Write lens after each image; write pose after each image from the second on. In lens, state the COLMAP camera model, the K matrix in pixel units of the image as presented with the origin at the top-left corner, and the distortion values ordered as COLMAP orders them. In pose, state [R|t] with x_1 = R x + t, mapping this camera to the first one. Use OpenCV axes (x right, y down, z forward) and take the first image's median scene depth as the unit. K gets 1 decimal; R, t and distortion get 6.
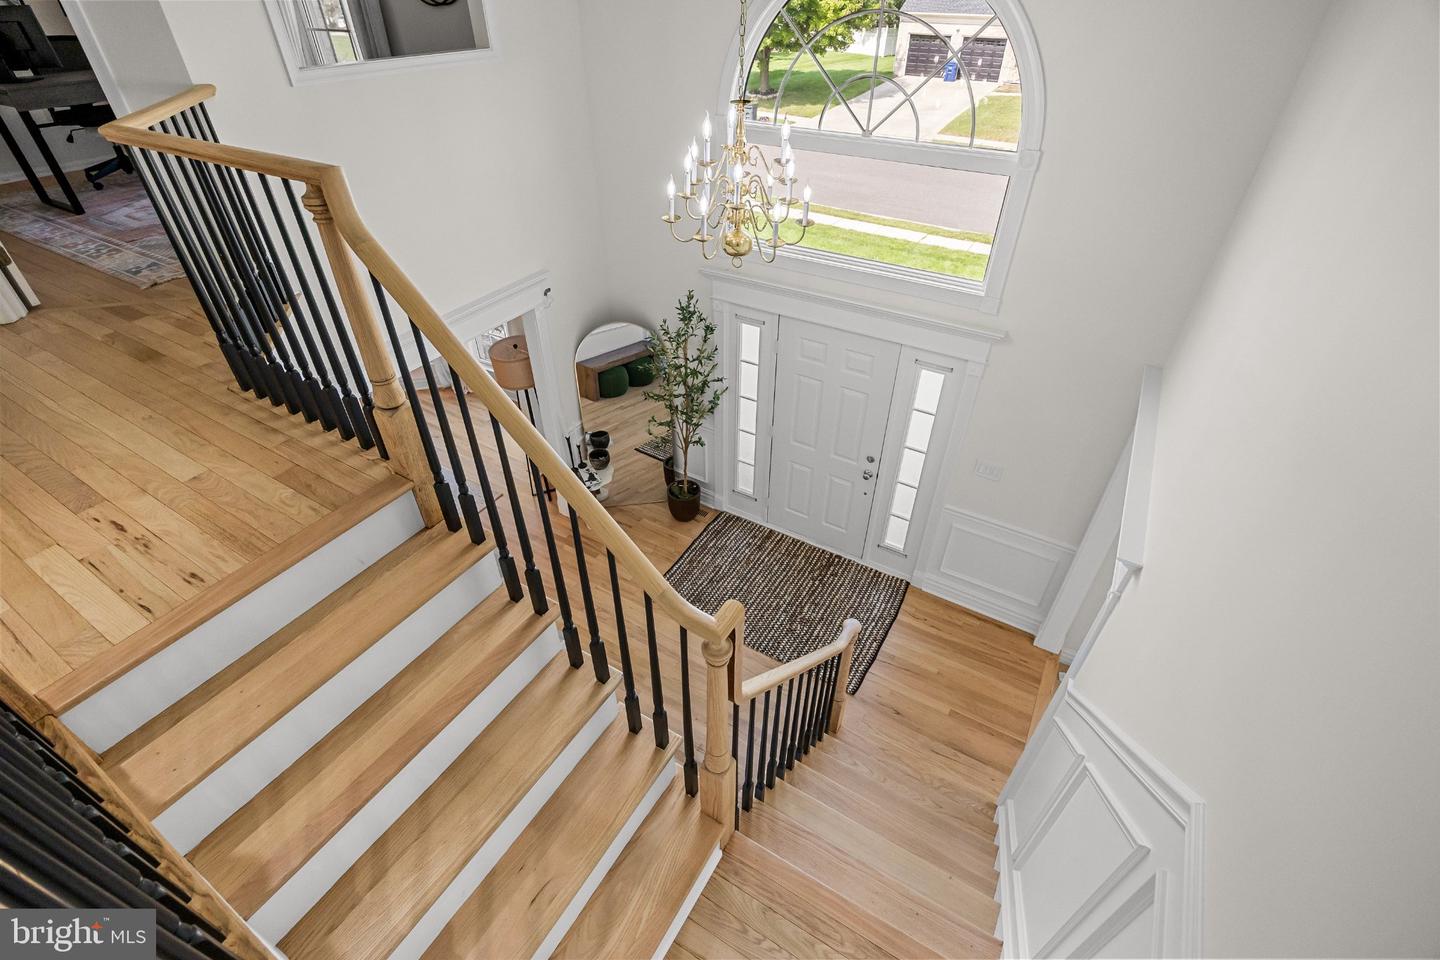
lens RADIAL K [[635.9, 0, 718.9], [0, 635.9, 473.1], [0, 0, 1]] dist [-0.000360, -0.000017]
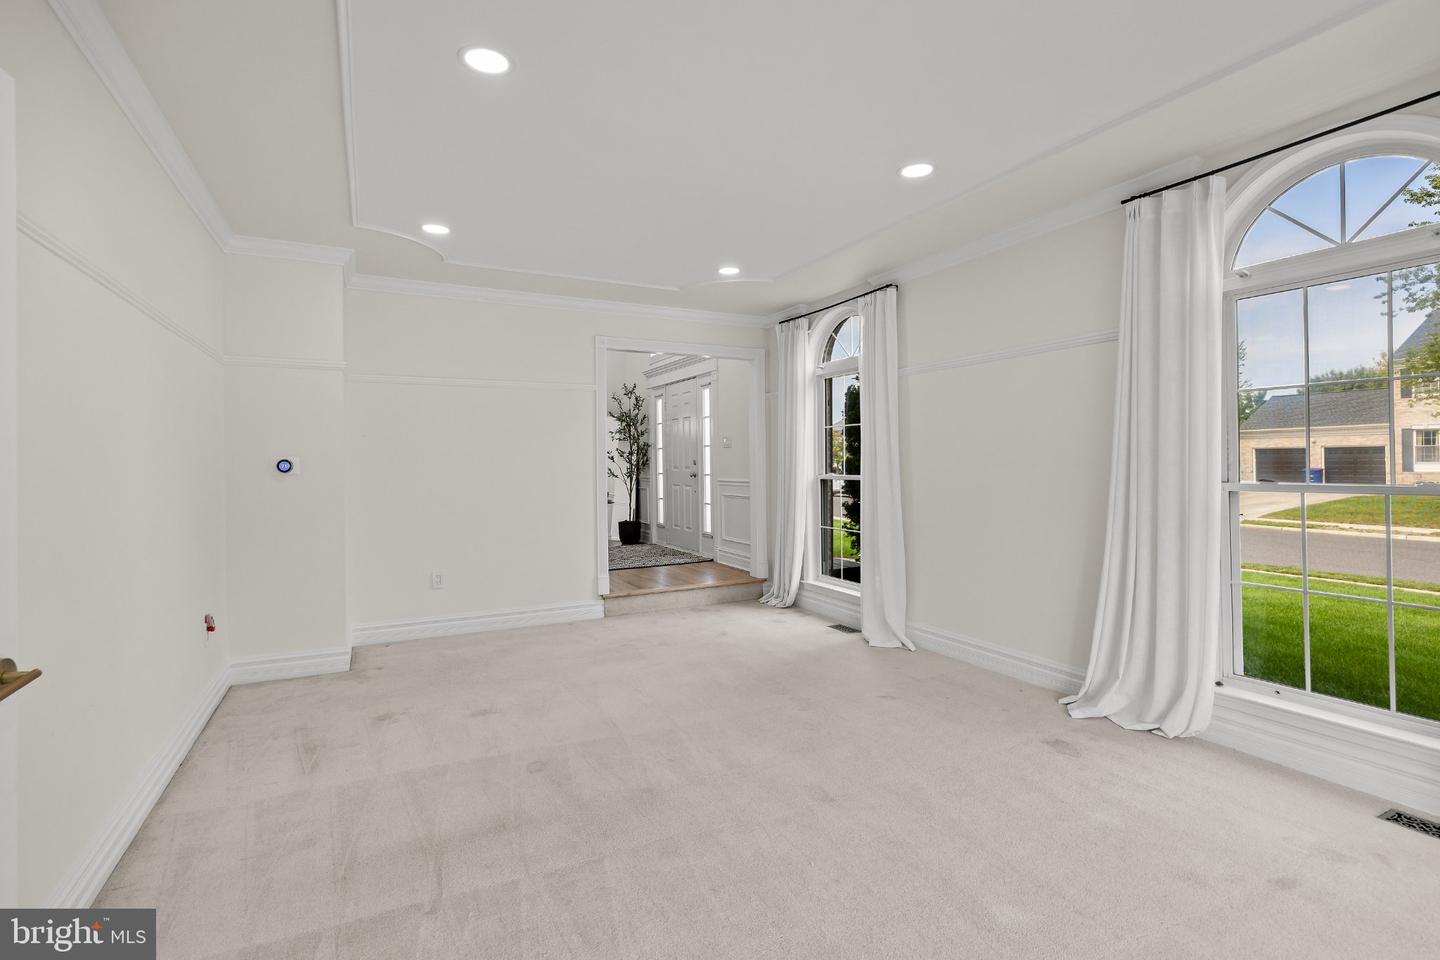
lens RADIAL K [[635.9, 0, 718.9], [0, 635.9, 473.1], [0, 0, 1]] dist [-0.000360, -0.000017]
pose [[0.844894, -0.009318, -0.534852, 1.035867], [-0.313546, 0.801460, -0.509265, 0.707257], [0.433407, 0.597976, 0.674227, 0.021328]]
